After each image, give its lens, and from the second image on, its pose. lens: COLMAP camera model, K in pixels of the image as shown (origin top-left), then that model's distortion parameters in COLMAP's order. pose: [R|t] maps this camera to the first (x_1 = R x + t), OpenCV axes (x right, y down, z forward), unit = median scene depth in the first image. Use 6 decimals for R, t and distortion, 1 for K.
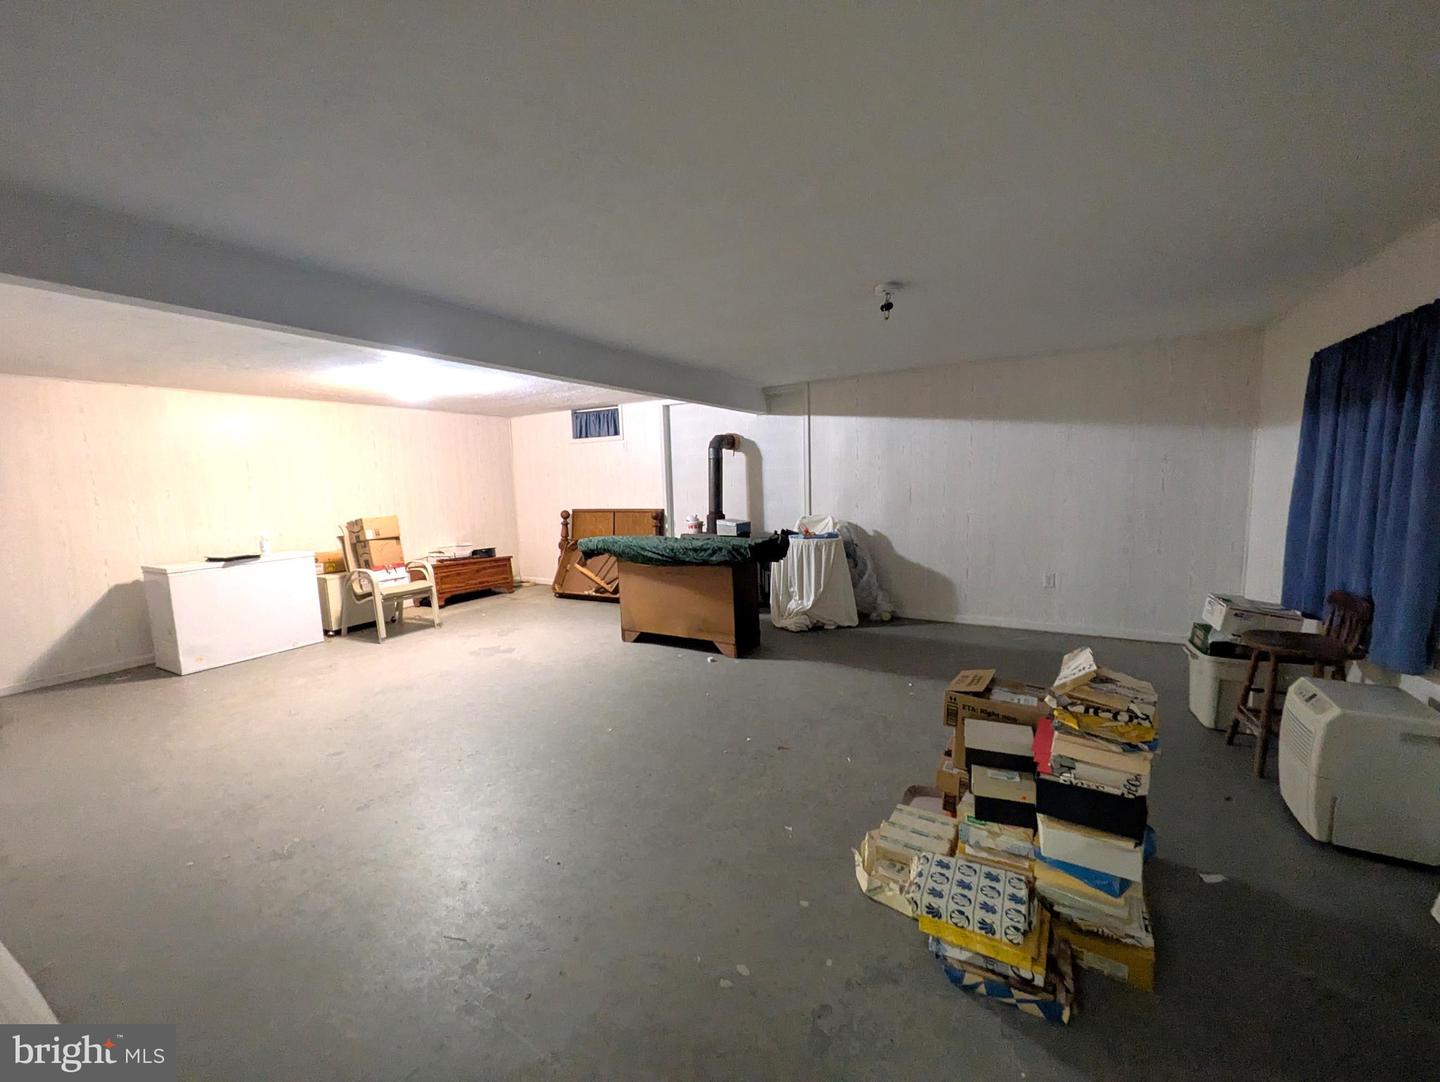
lens RADIAL K [[570.1, 0, 720.8], [0, 570.1, 542.7], [0, 0, 1]] dist [0.000736, 0.000807]
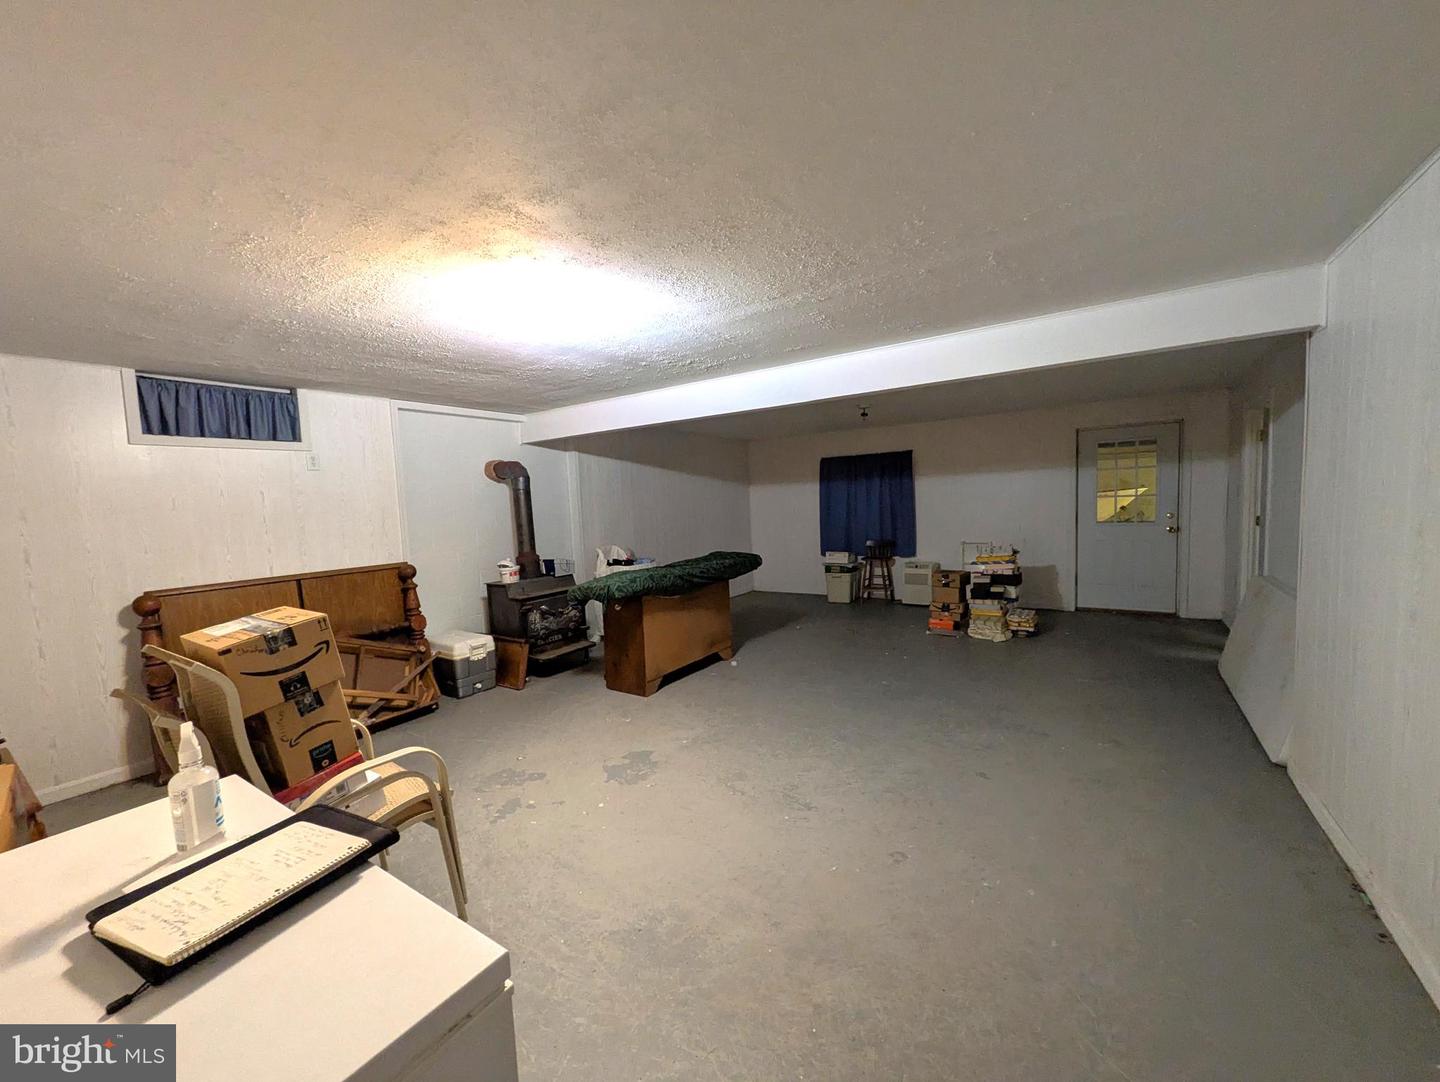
lens RADIAL K [[570.1, 0, 720.8], [0, 570.1, 542.7], [0, 0, 1]] dist [0.000736, 0.000807]
pose [[0.080588, -0.048403, 0.995572, -1.002234], [0.156534, 0.987041, 0.035317, -0.065256], [-0.984379, 0.152995, 0.087121, 0.793702]]
